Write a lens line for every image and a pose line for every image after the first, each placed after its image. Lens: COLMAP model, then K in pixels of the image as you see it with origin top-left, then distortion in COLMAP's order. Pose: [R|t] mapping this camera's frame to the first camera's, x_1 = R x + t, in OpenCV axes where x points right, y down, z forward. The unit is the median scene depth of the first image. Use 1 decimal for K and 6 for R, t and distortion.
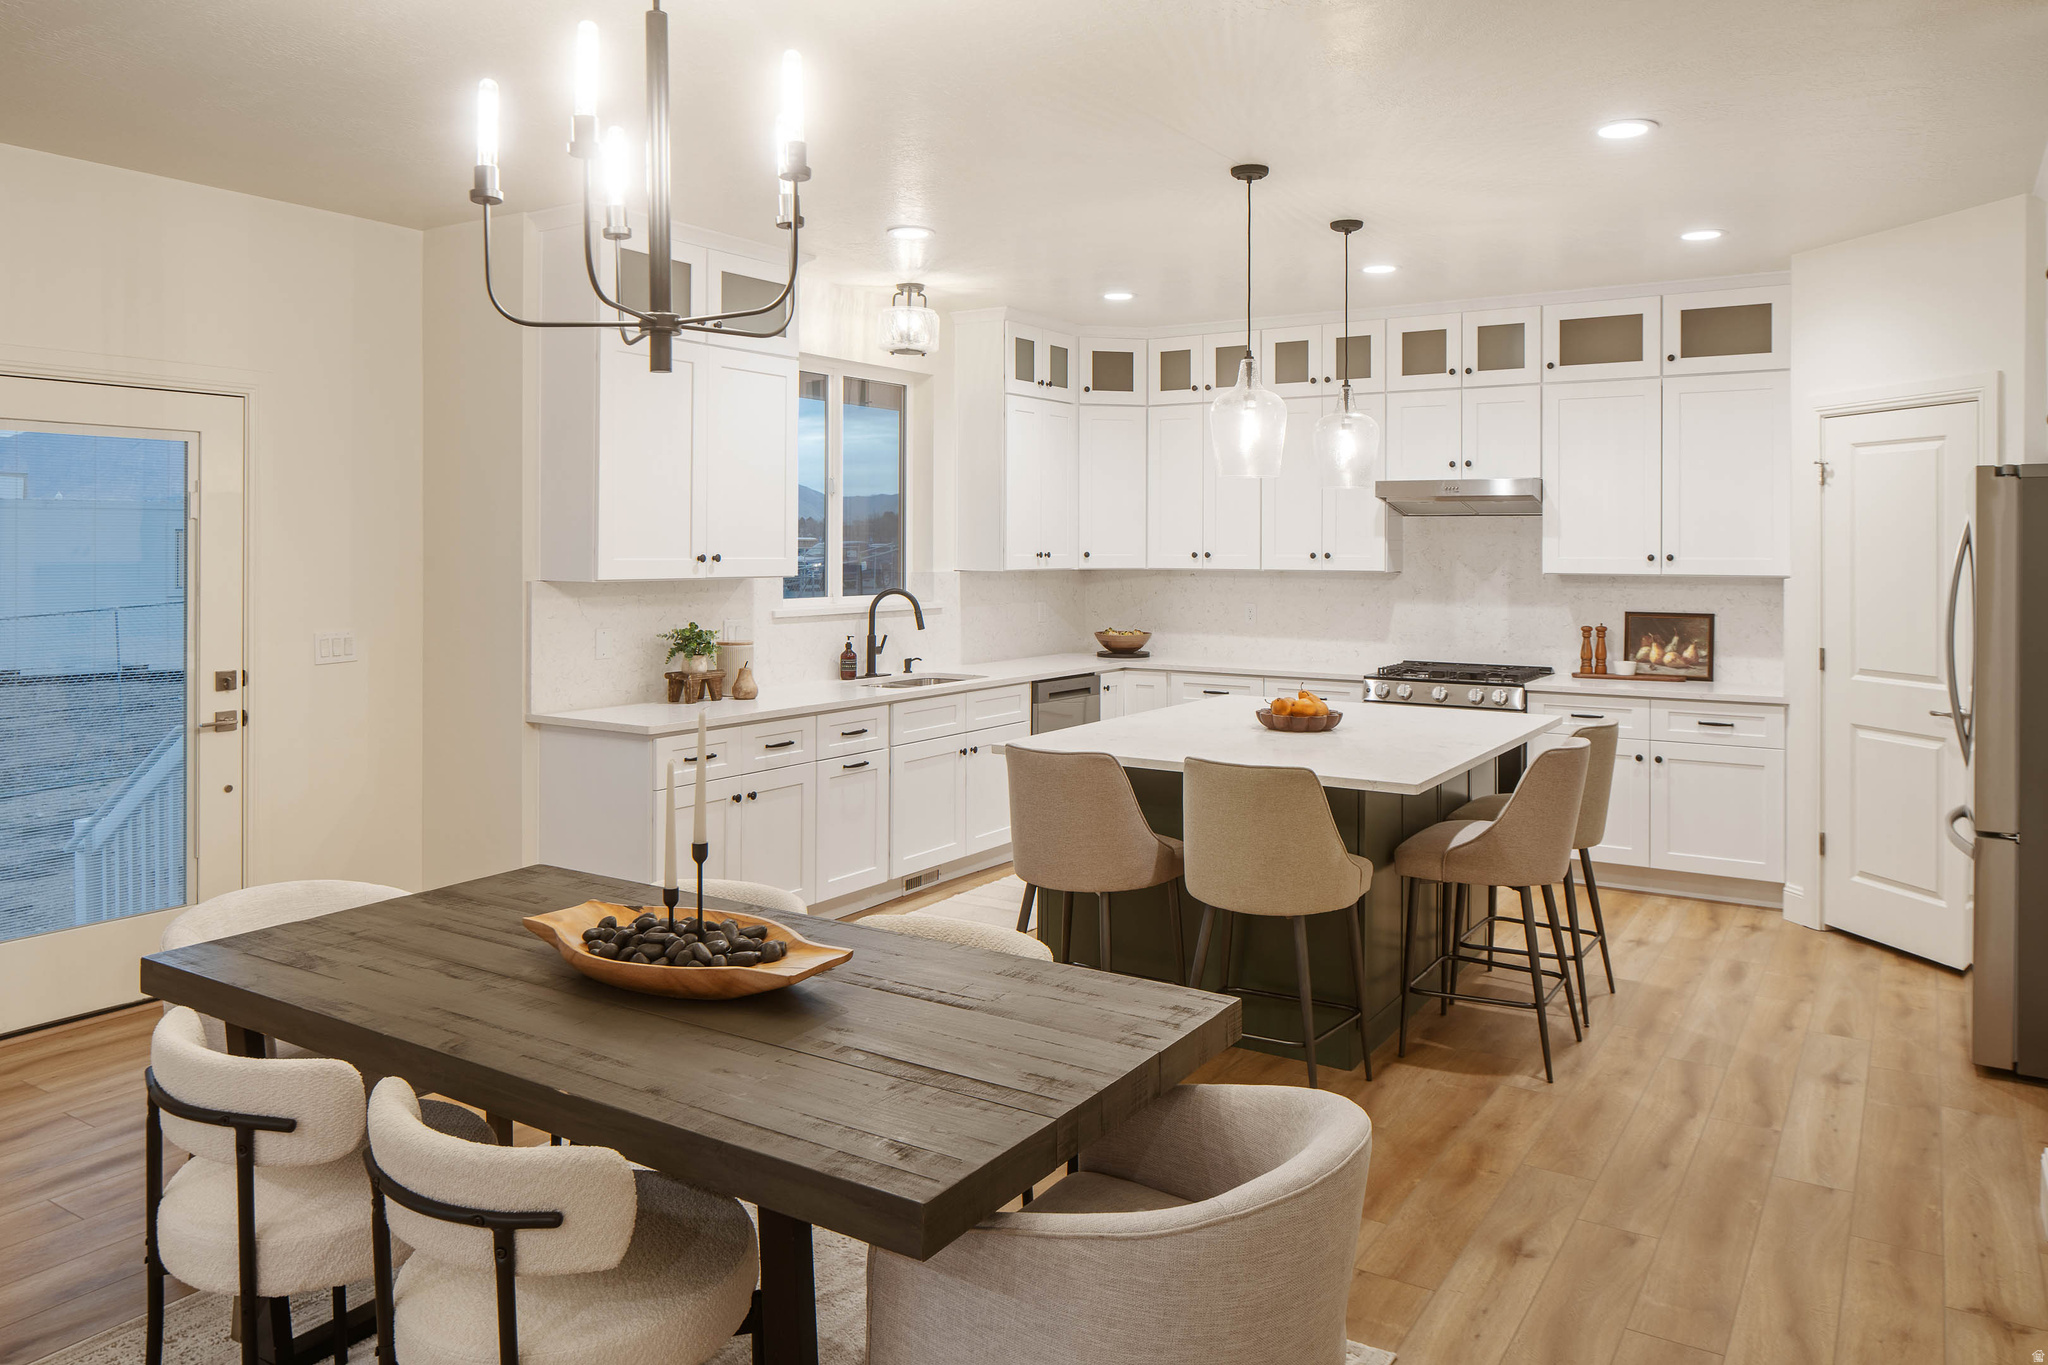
lens RADIAL K [[1415.9, 0, 1036.6], [0, 1415.9, 545.1], [0, 0, 1]] dist [-0.003273, -0.004925]
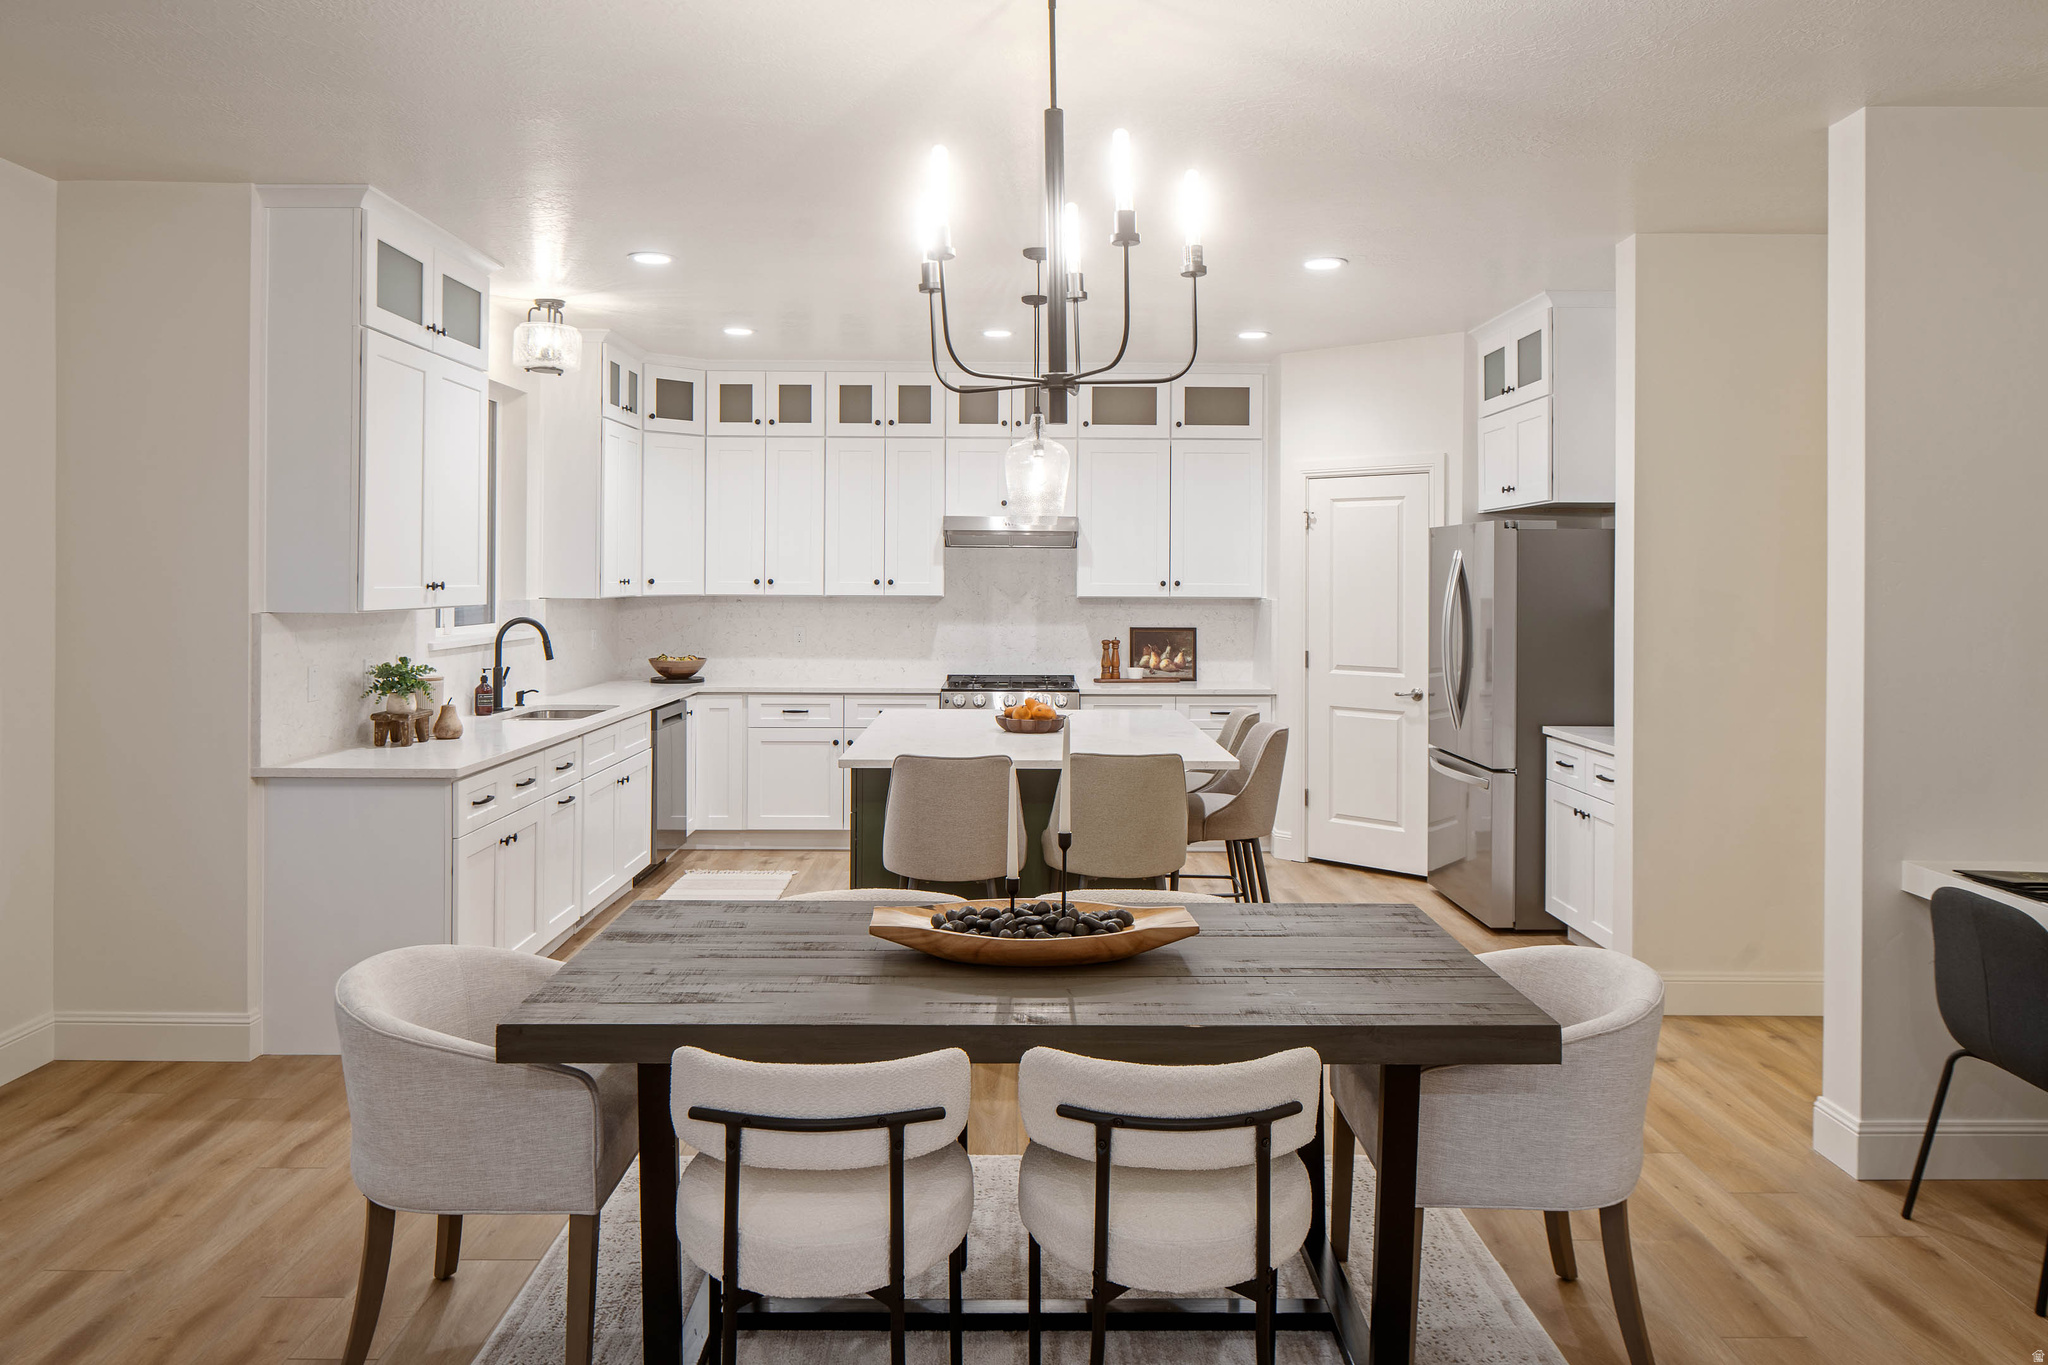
lens RADIAL K [[1412.9, 0, 1034.0], [0, 1412.9, 573.8], [0, 0, 1]] dist [-0.003936, -0.003669]
pose [[0.837370, 0.001926, 0.546633, -0.331121], [-0.003008, 0.999995, 0.001085, -0.000689], [-0.546628, -0.002553, 0.837372, 0.018326]]
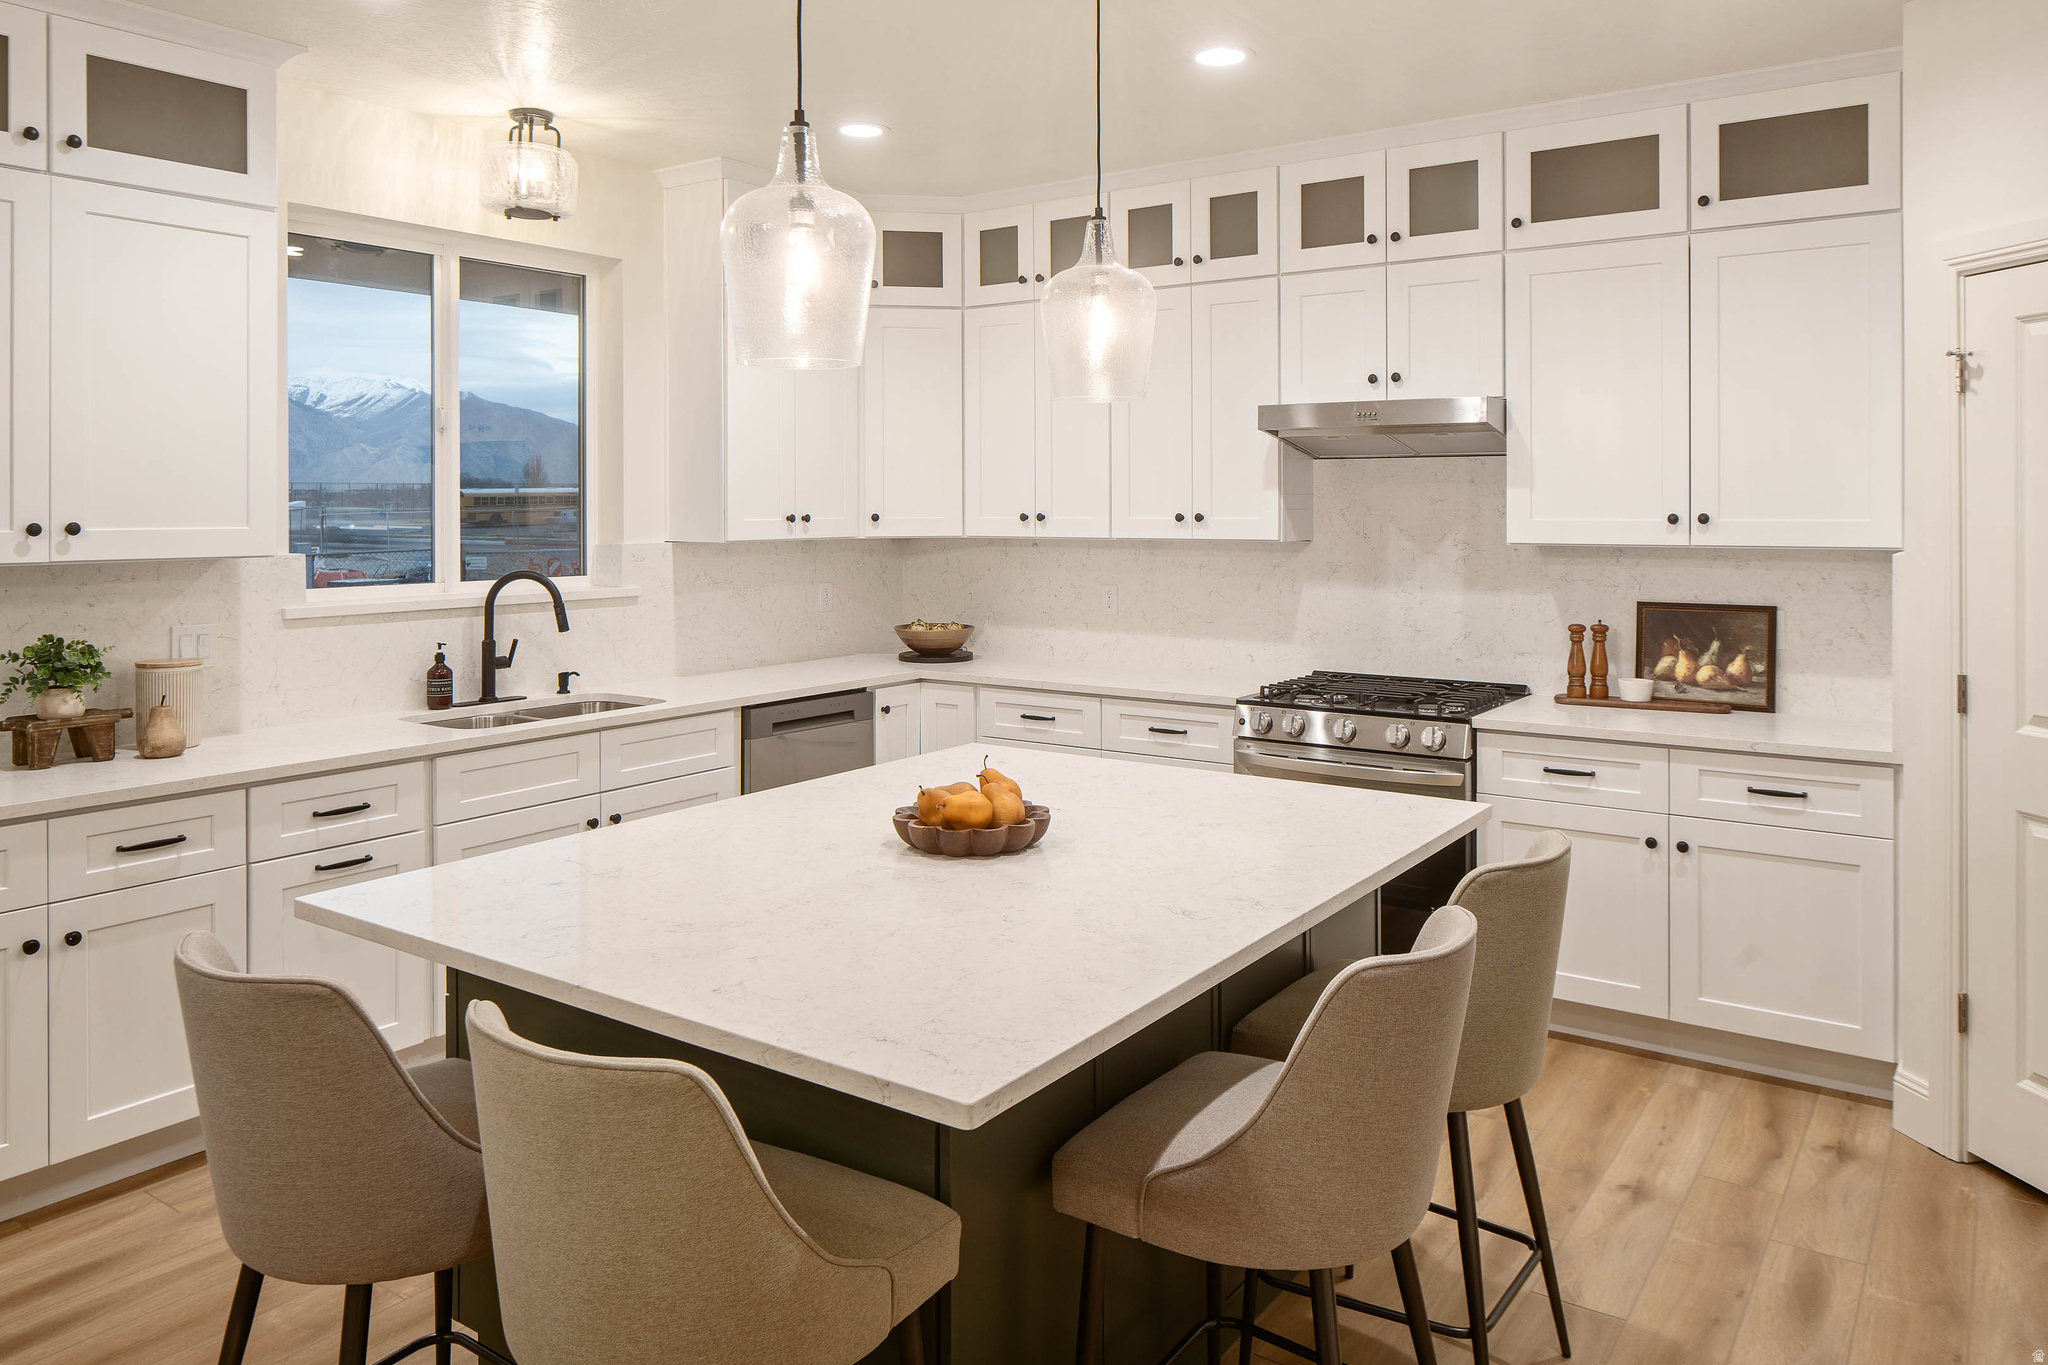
lens RADIAL K [[1418.4, 0, 1033.8], [0, 1418.4, 511.0], [0, 0, 1]] dist [-0.005821, -0.002123]
pose [[0.998919, -0.005414, -0.046158, 0.172123], [0.005619, 0.999975, 0.004300, 0.001026], [0.046133, -0.004555, 0.998925, 0.342673]]
